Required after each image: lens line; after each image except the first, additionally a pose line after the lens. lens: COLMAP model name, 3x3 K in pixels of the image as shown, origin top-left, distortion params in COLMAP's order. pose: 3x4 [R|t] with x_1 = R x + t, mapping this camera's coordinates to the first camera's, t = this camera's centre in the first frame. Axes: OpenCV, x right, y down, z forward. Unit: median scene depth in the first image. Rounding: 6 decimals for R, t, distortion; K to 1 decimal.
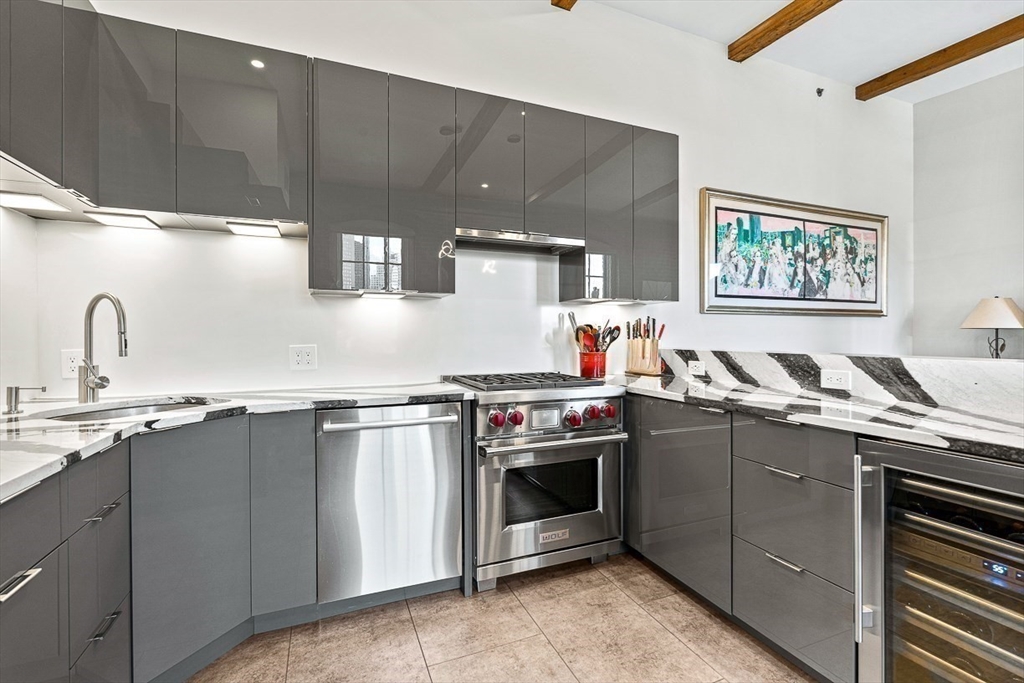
lens RADIAL K [[454.3, 0, 512.5], [0, 454.3, 340.2], [0, 0, 1]] dist [-0.001816, -0.000084]
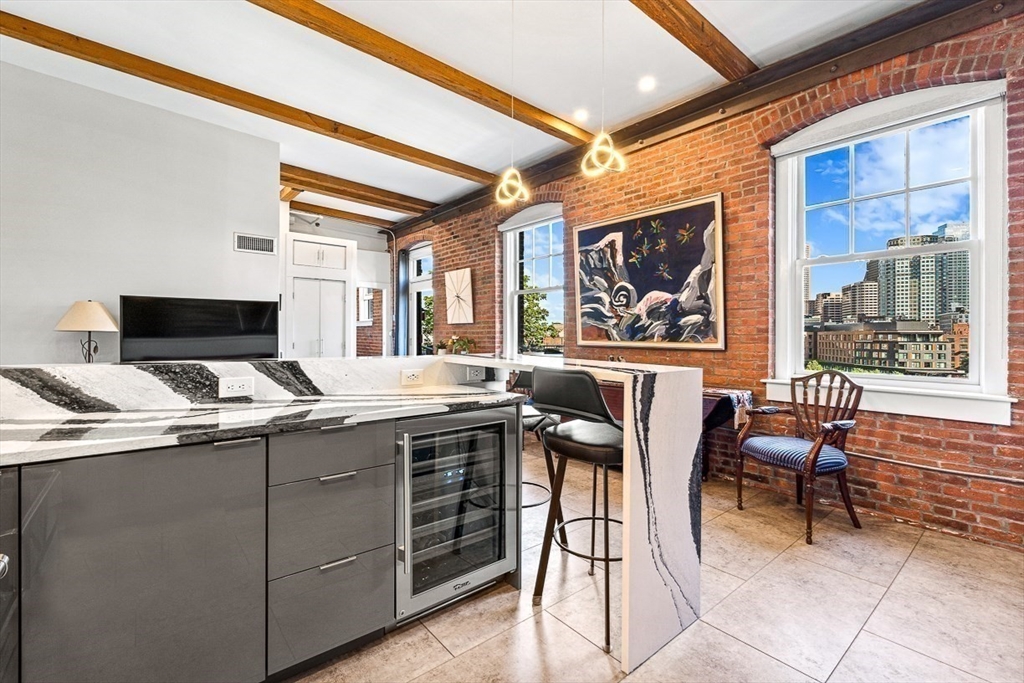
lens RADIAL K [[454.3, 0, 512.5], [0, 454.3, 340.2], [0, 0, 1]] dist [-0.001816, -0.000084]
pose [[-0.281977, -0.008490, 0.959384, -0.261435], [0.006096, 0.999925, 0.010641, -0.013824], [-0.959402, 0.008849, -0.281904, 0.468944]]
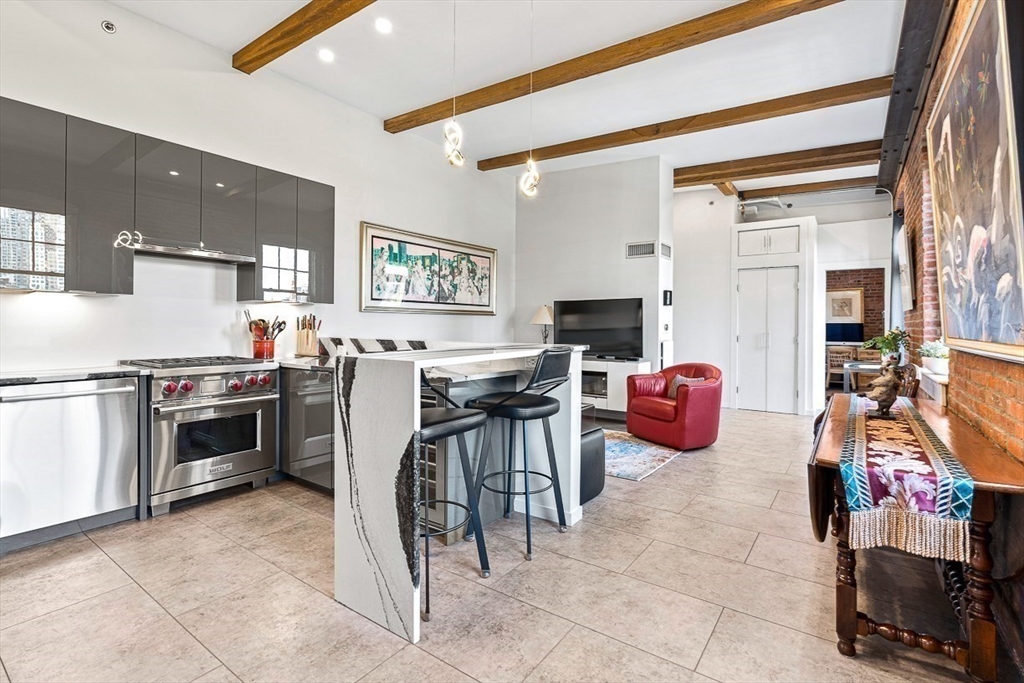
lens RADIAL K [[457.3, 0, 500.3], [0, 457.3, 326.8], [0, 0, 1]] dist [-0.000815, -0.000213]
pose [[0.853775, 0.006407, 0.520603, 0.068391], [-0.003038, 0.999969, -0.007323, -0.004777], [-0.520634, 0.004670, 0.853767, -0.501527]]
